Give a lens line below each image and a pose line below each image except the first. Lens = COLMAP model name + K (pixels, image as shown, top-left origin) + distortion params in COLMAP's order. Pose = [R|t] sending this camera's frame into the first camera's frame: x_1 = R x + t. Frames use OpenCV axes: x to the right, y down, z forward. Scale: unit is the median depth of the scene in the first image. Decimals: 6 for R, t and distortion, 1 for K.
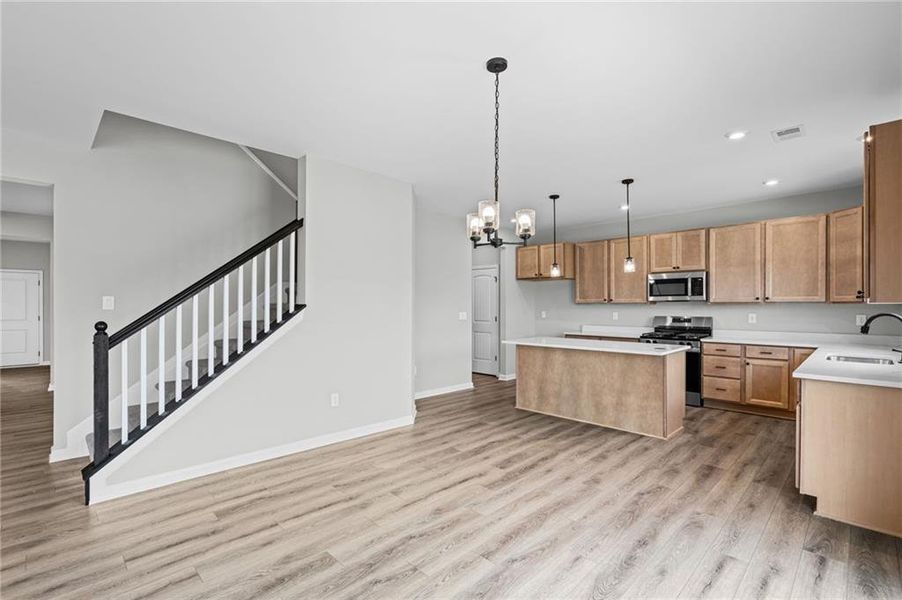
lens RADIAL K [[403.2, 0, 448.8], [0, 403.2, 308.9], [0, 0, 1]] dist [0.008368, -0.000137]
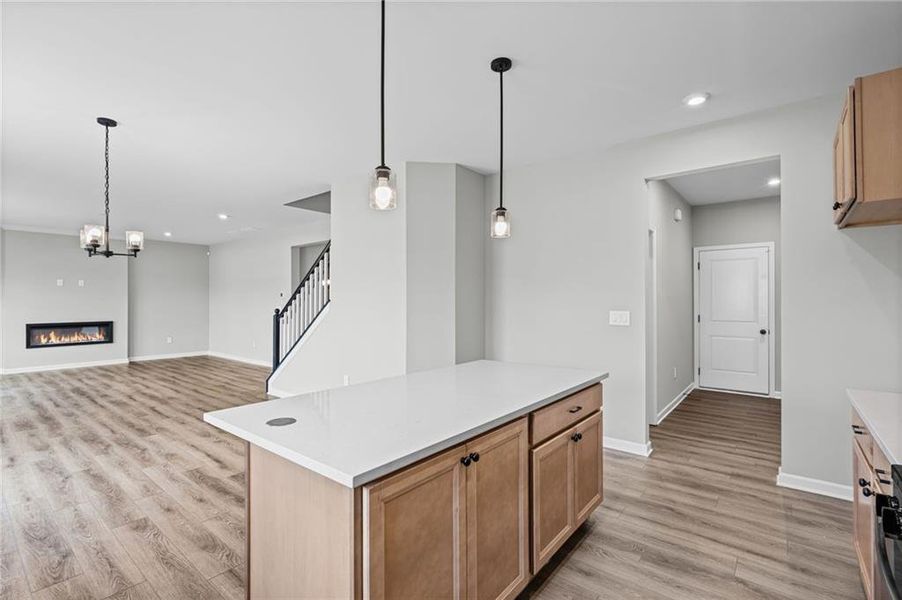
lens RADIAL K [[399.6, 0, 451.0], [0, 399.6, 300.0], [0, 0, 1]] dist [-0.002165, -0.000312]
pose [[0.125898, -0.001854, -0.992041, 0.734260], [-0.001587, 0.999997, -0.002071, -0.008103], [0.992042, 0.001835, 0.125895, 0.913644]]
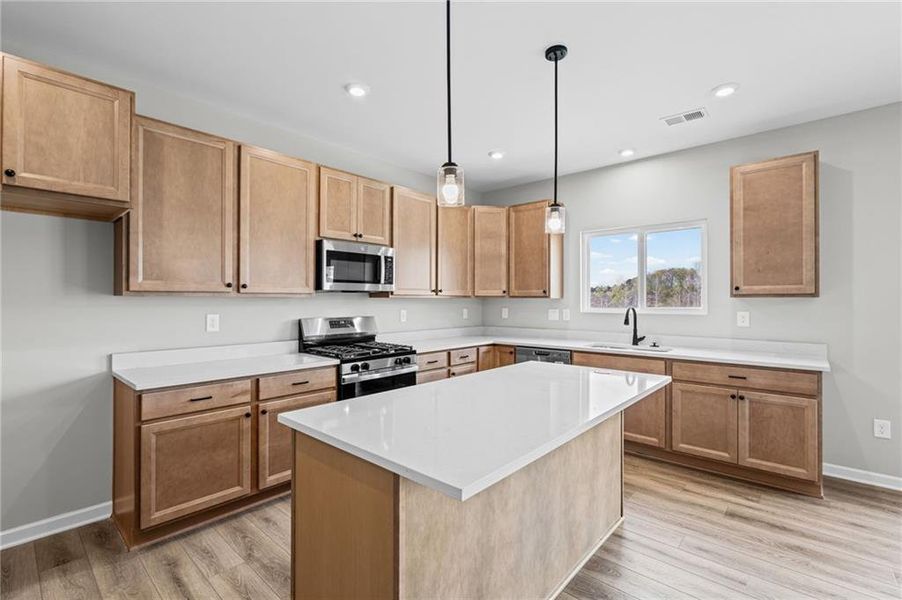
lens RADIAL K [[412.1, 0, 446.2], [0, 412.1, 299.1], [0, 0, 1]] dist [0.000725, 0.000161]
pose [[-0.056656, 0.002781, 0.998390, -0.057700], [0.005869, 0.999980, -0.002452, -0.007274], [-0.998376, 0.005720, -0.056671, 1.055014]]
